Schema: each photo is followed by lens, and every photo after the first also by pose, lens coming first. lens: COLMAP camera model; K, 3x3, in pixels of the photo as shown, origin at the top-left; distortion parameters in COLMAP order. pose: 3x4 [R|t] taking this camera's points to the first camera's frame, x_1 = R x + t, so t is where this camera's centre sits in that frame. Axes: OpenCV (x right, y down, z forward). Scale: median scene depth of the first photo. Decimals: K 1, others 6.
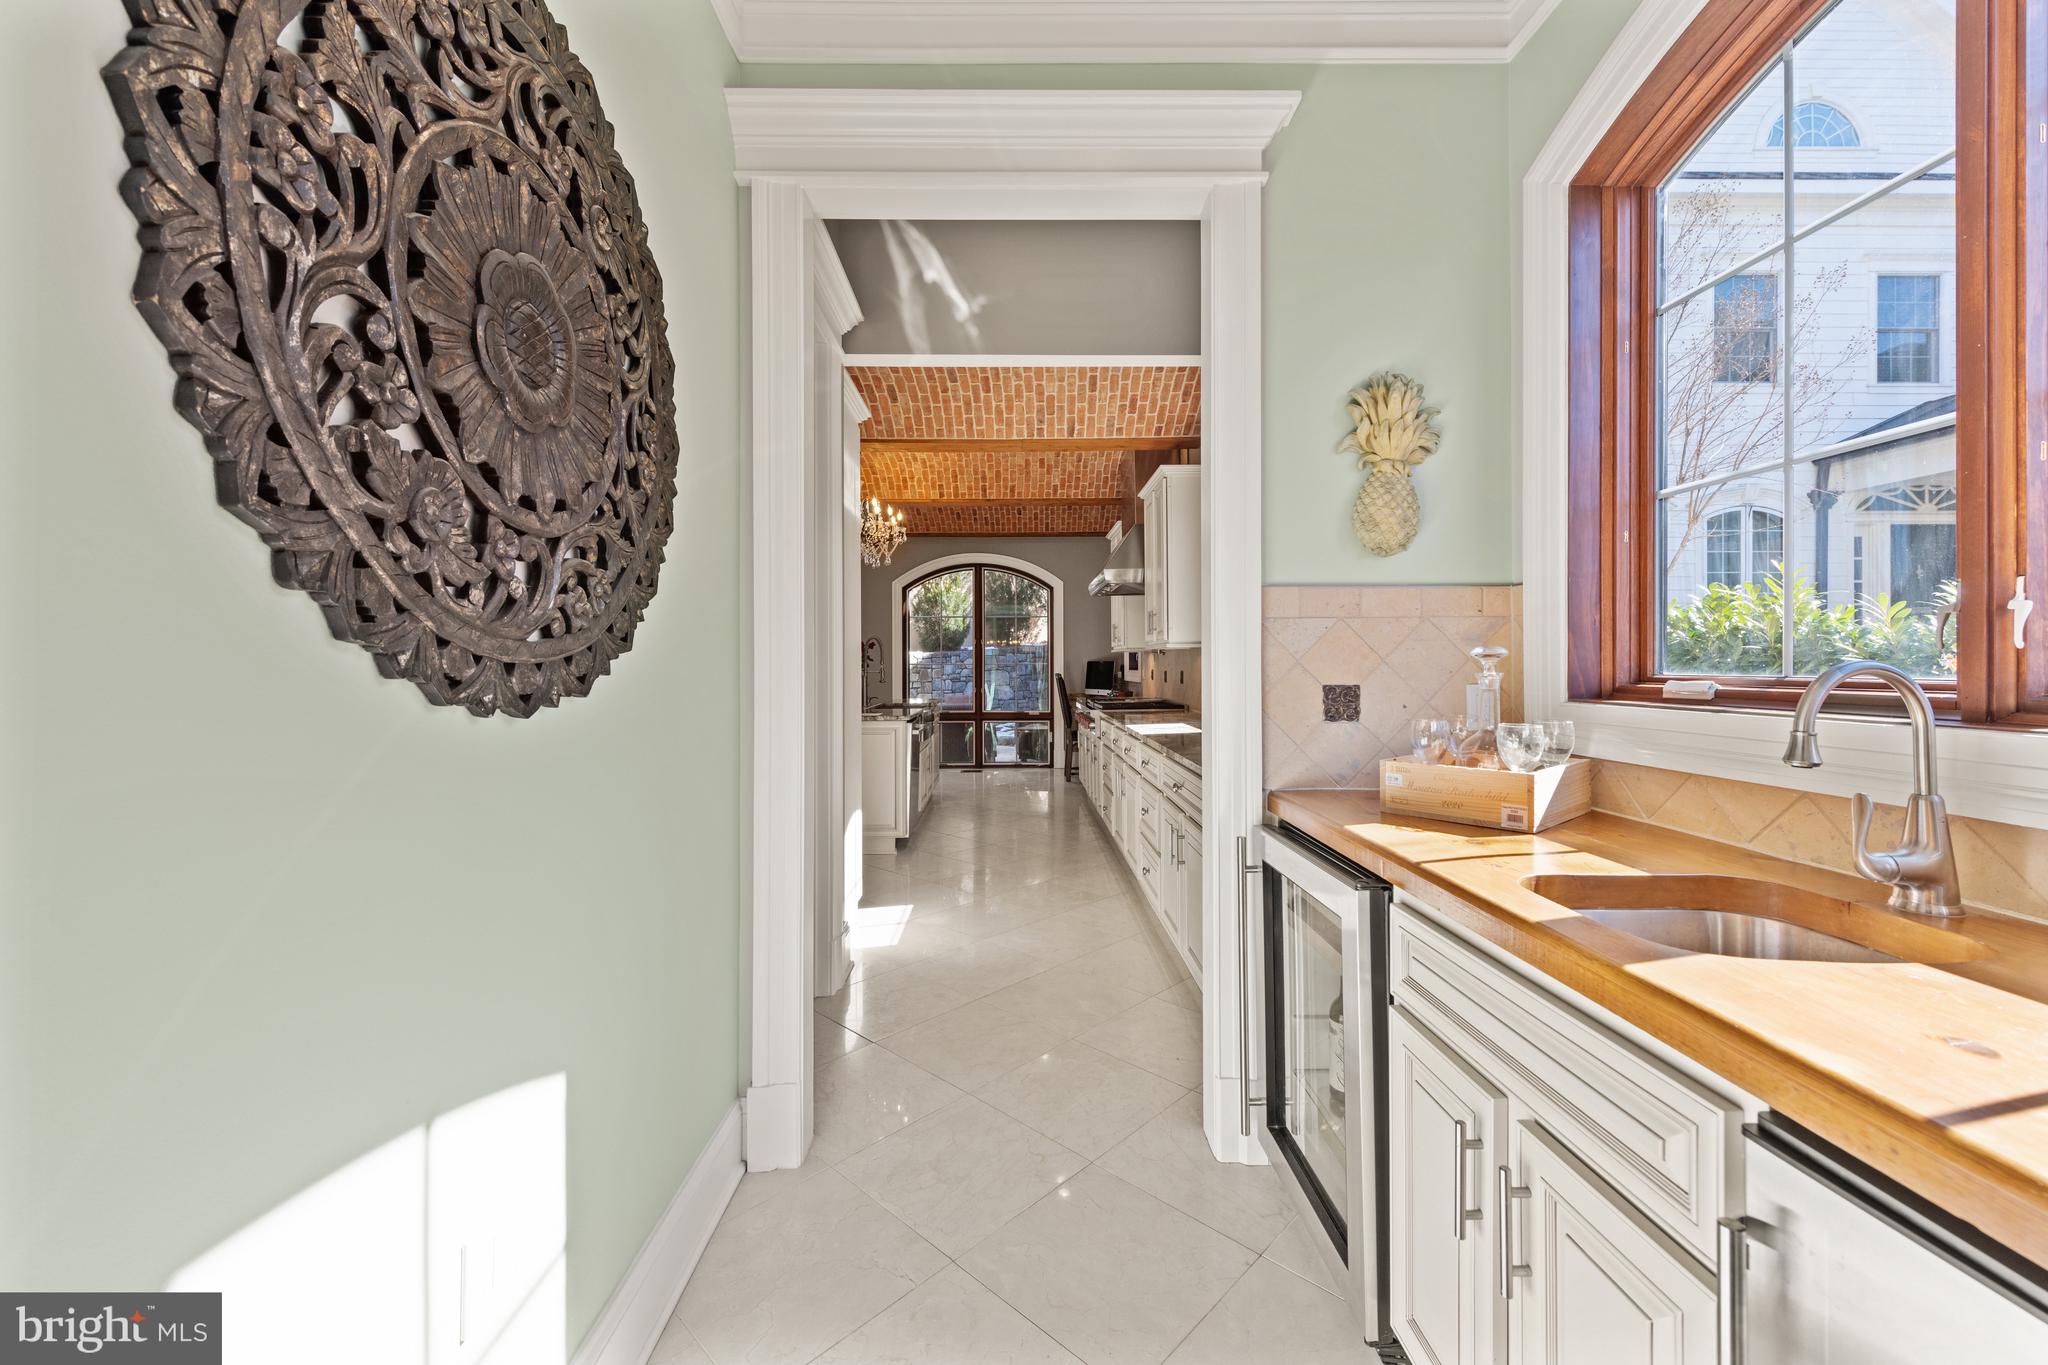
lens RADIAL K [[814.2, 0, 1032.3], [0, 814.2, 674.6], [0, 0, 1]] dist [0.002818, 0.000034]
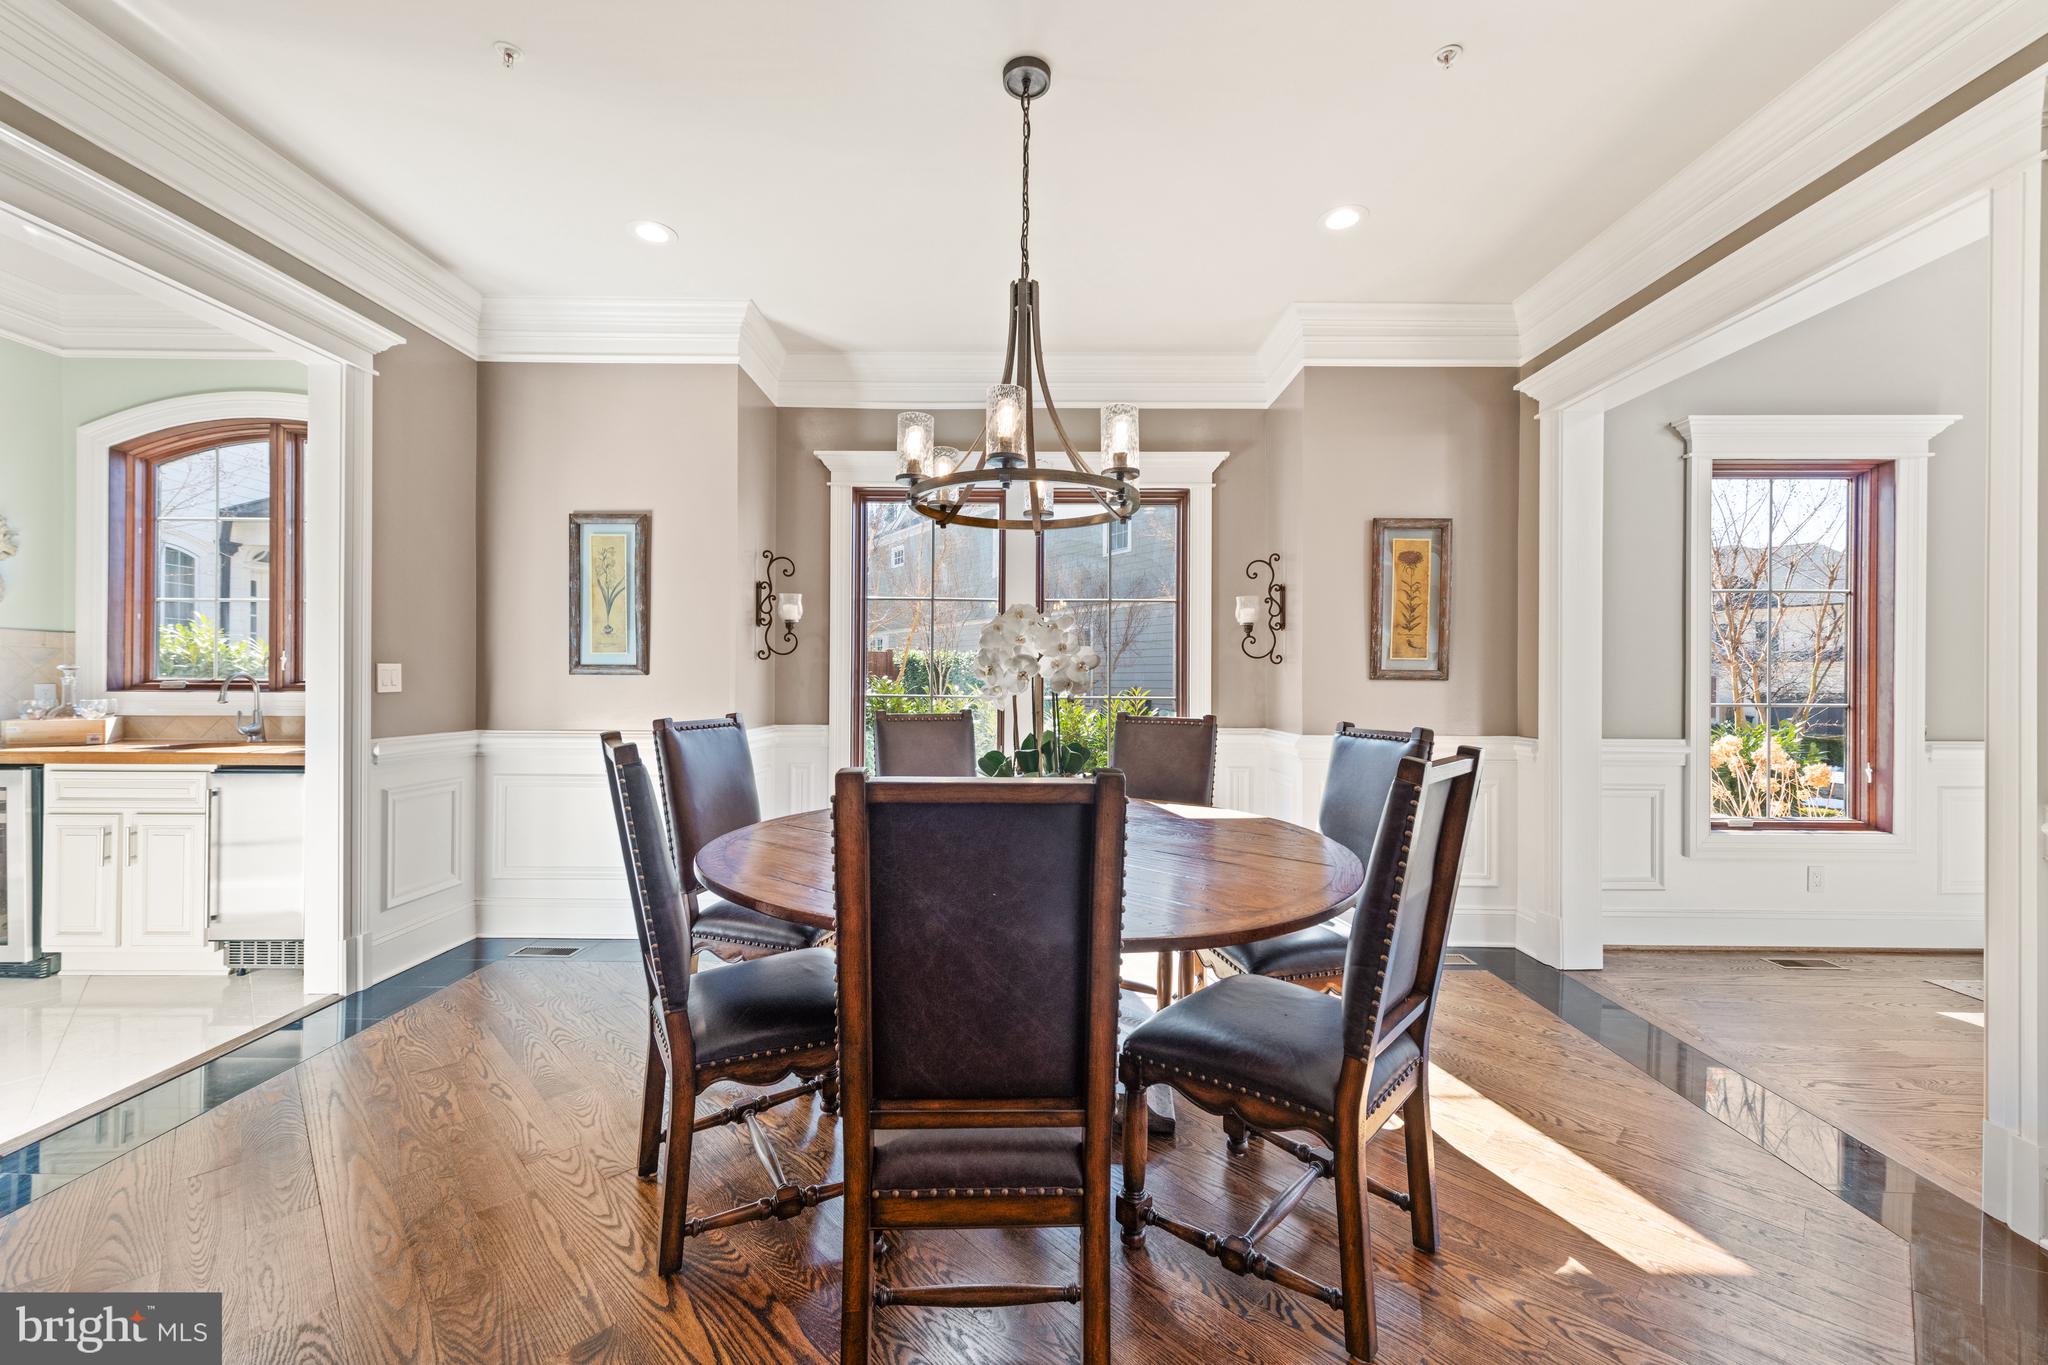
lens RADIAL K [[814.2, 0, 1032.3], [0, 814.2, 674.6], [0, 0, 1]] dist [0.002818, 0.000034]
pose [[0.020648, 0.016270, 0.999654, -1.426988], [0.004244, 0.999857, -0.016360, 0.034993], [-0.999778, 0.004581, 0.020576, -1.458521]]
